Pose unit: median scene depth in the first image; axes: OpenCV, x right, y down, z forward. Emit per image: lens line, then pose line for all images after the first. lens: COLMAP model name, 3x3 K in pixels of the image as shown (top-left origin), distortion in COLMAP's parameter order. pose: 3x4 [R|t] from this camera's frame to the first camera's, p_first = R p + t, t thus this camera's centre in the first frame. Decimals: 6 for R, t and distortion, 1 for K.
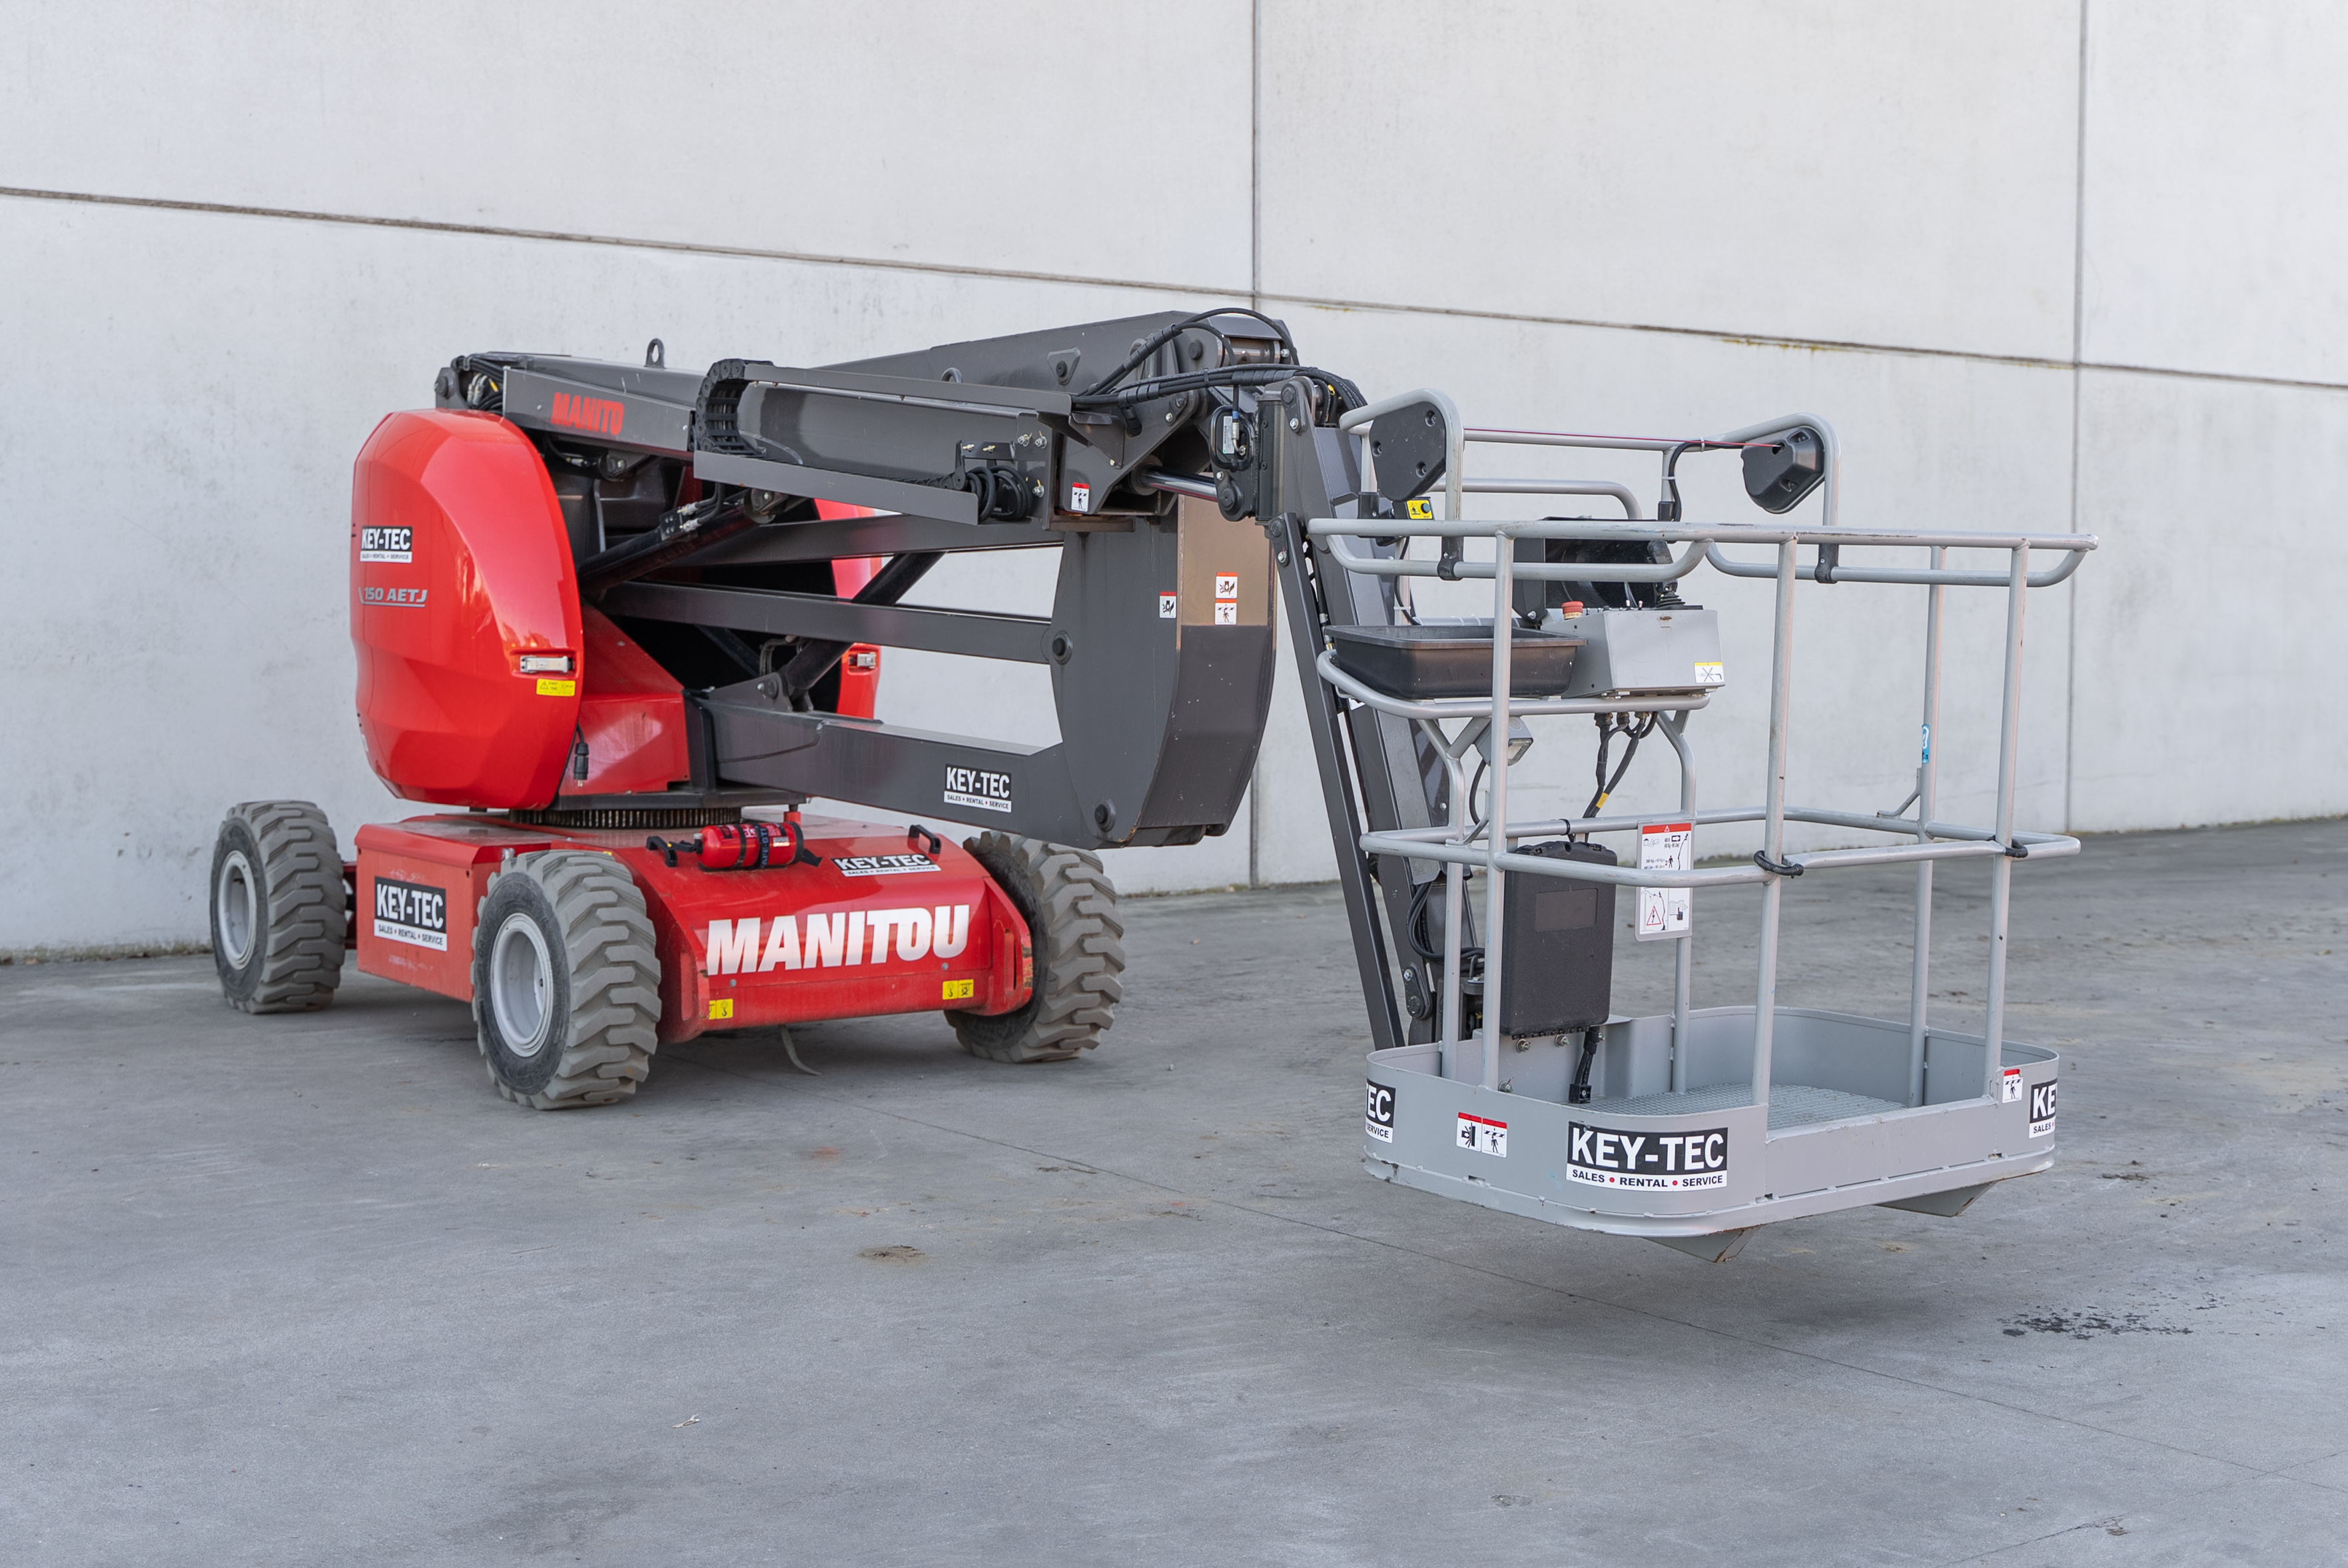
lens RADIAL K [[3100.7, 0, 1235.6], [0, 3100.7, 796.6], [0, 0, 1]] dist [0.002124, -0.031323]
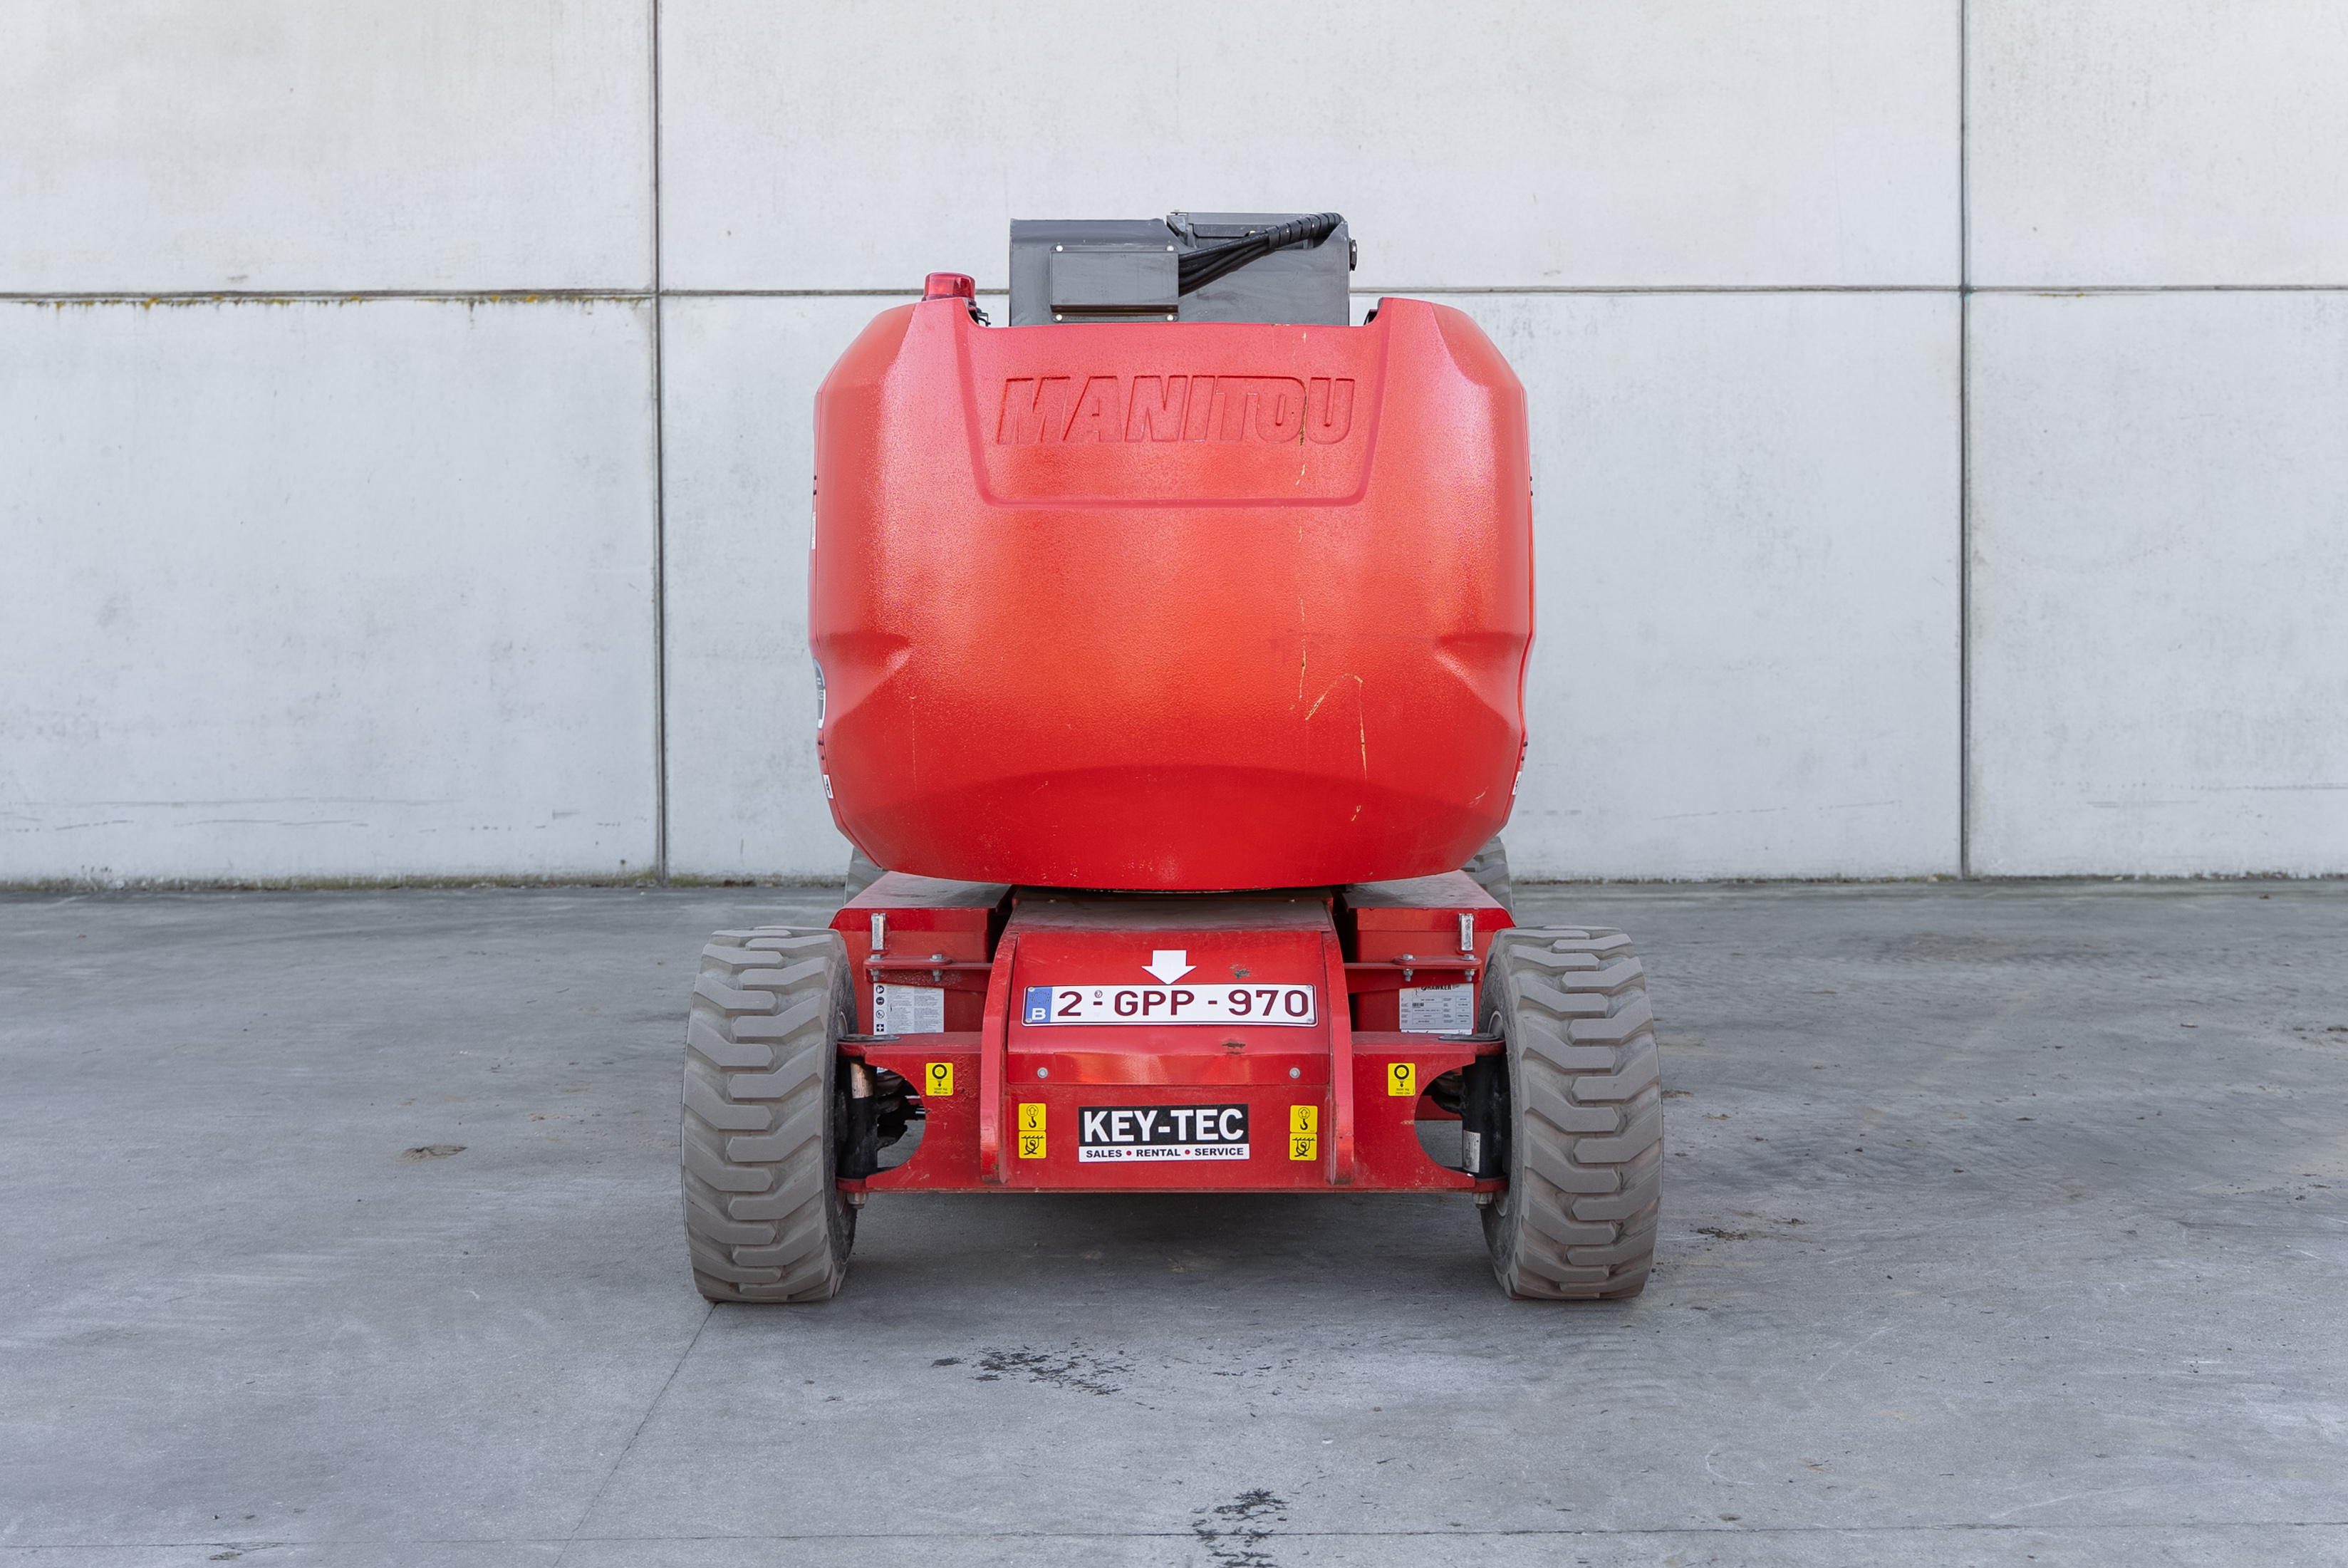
lens RADIAL K [[2619.8, 0, 1176.7], [0, 2619.8, 693.7], [0, 0, 1]] dist [0.004376, -0.016942]
pose [[0.803193, 0.004486, -0.595703, 0.681522], [-0.025438, 0.999318, -0.026773, -0.002517], [0.595176, 0.036658, 0.802759, 0.377711]]
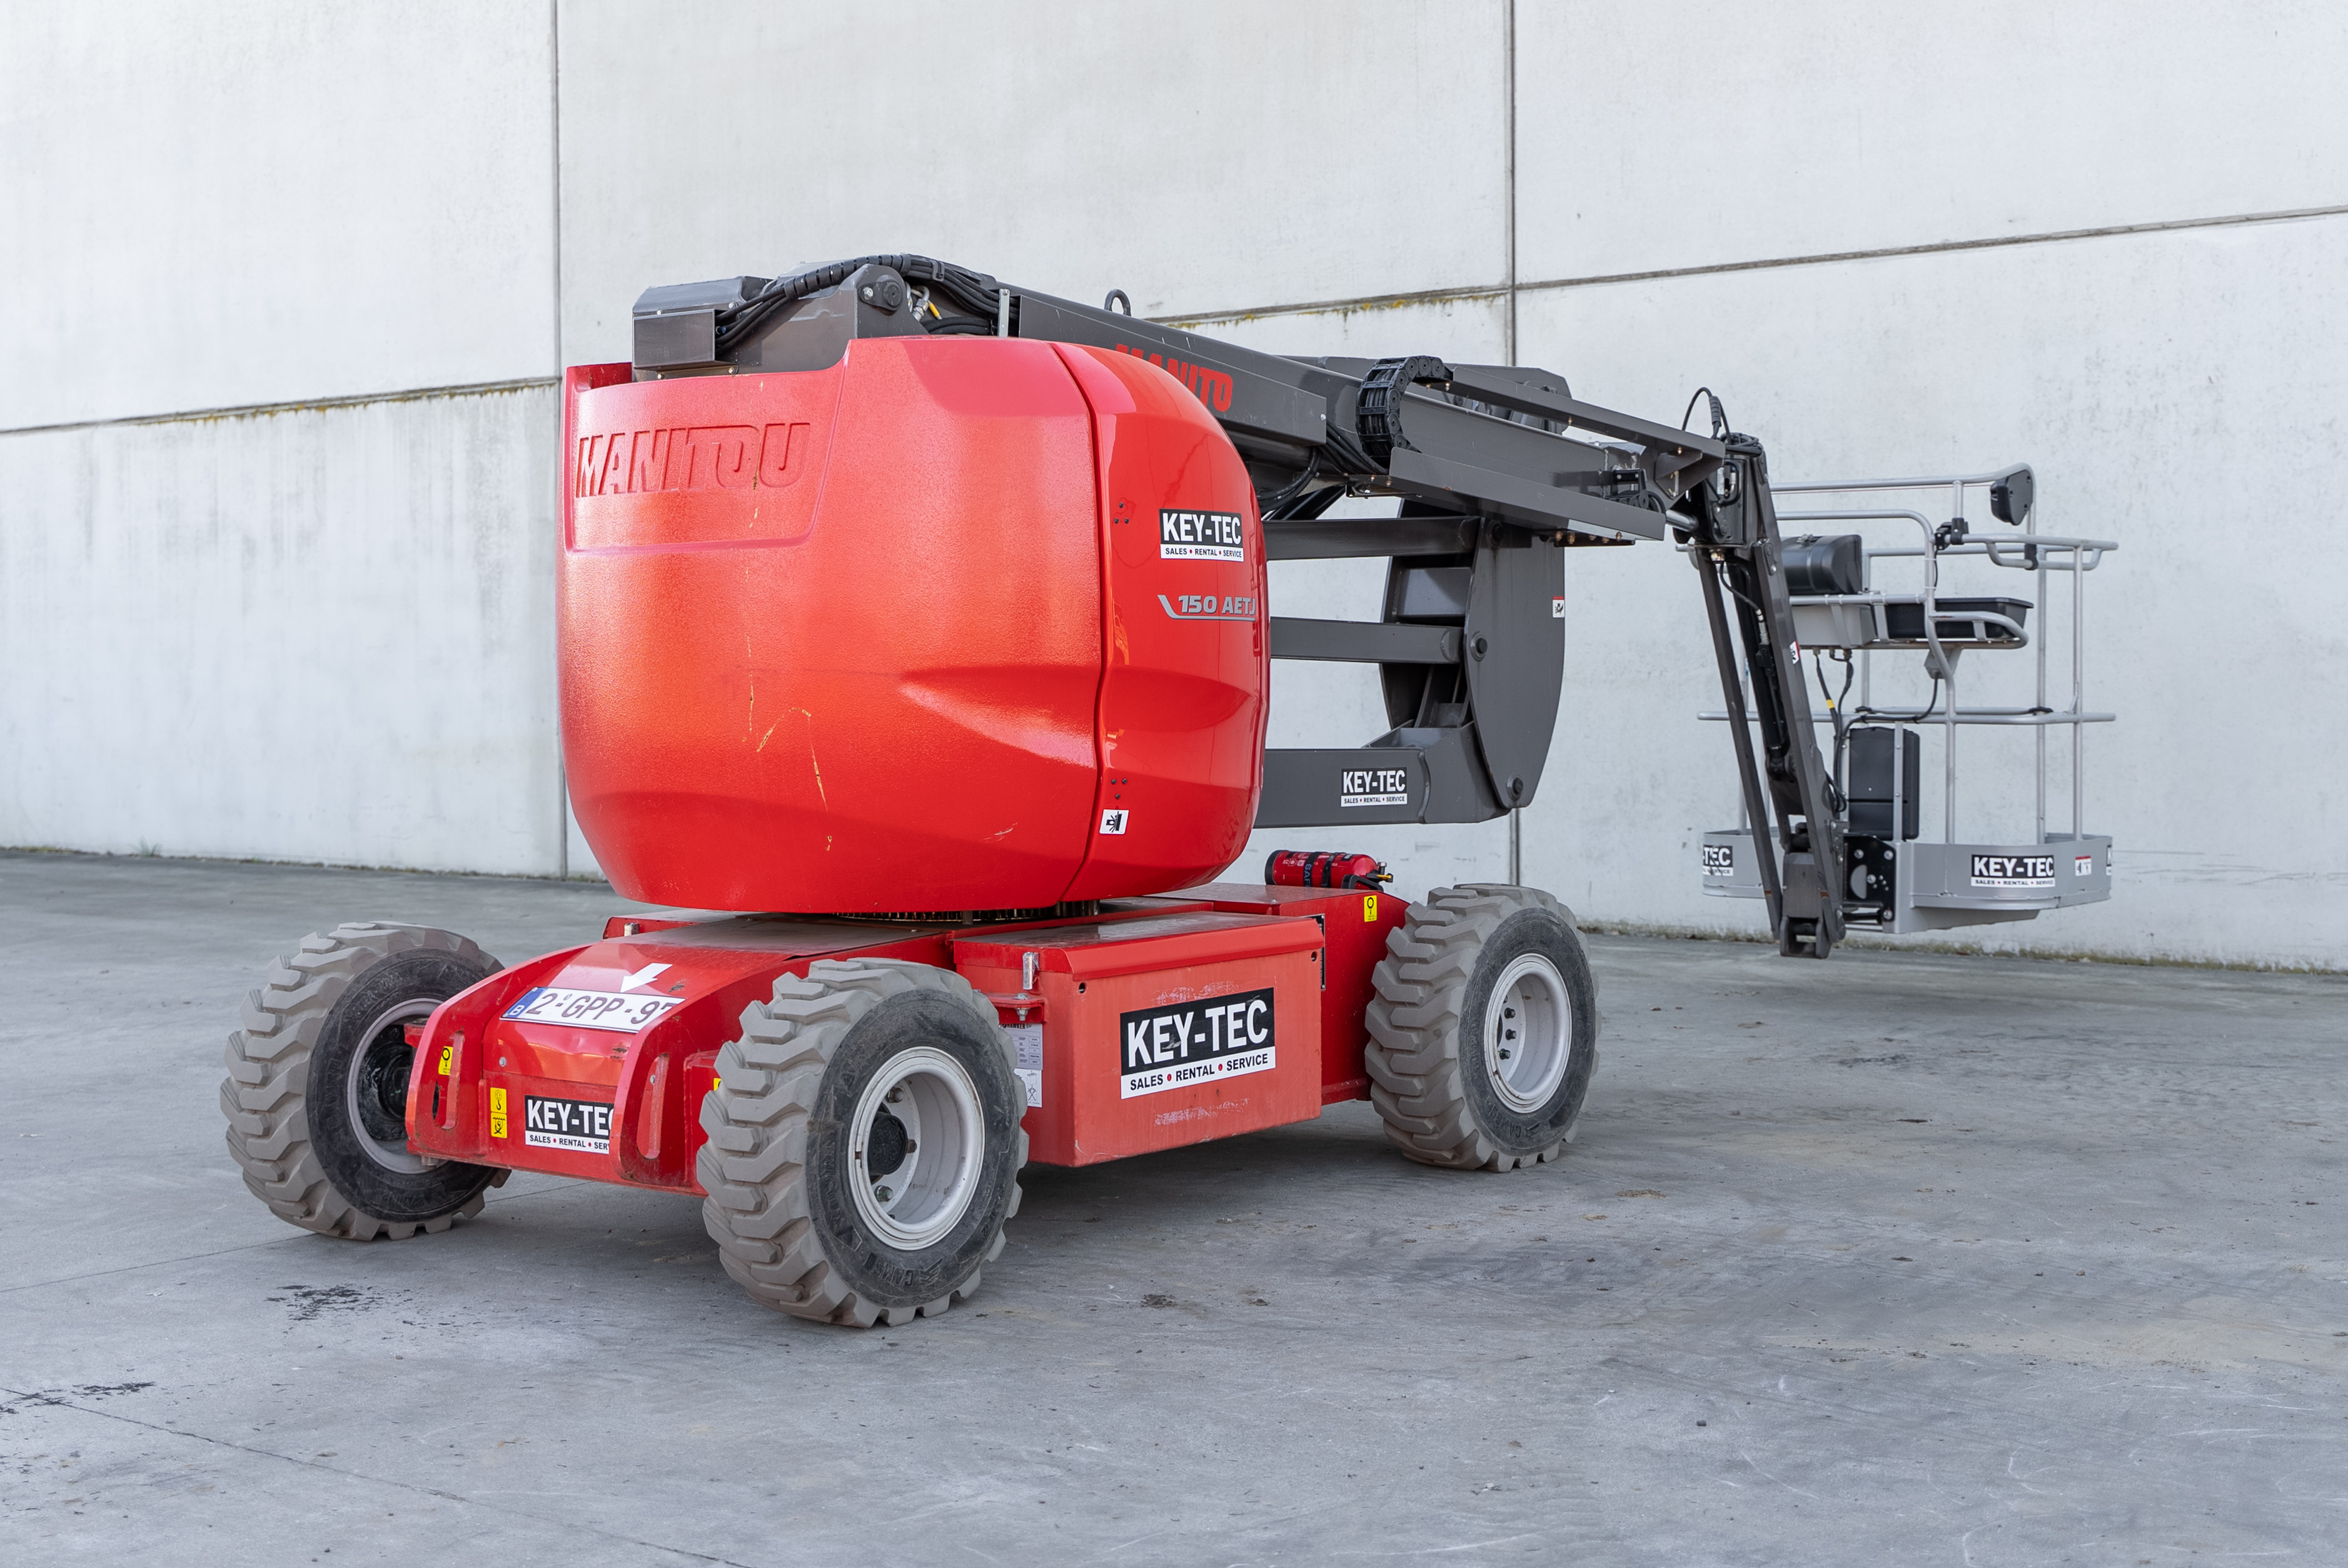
lens RADIAL K [[3181.5, 0, 1165.4], [0, 3181.5, 726.9], [0, 0, 1]] dist [0.005949, 0.005991]
pose [[0.254011, 0.012760, -0.967117, 1.244357], [-0.044734, 0.998998, 0.001431, -0.031525], [0.966166, 0.042900, 0.254327, 0.901561]]
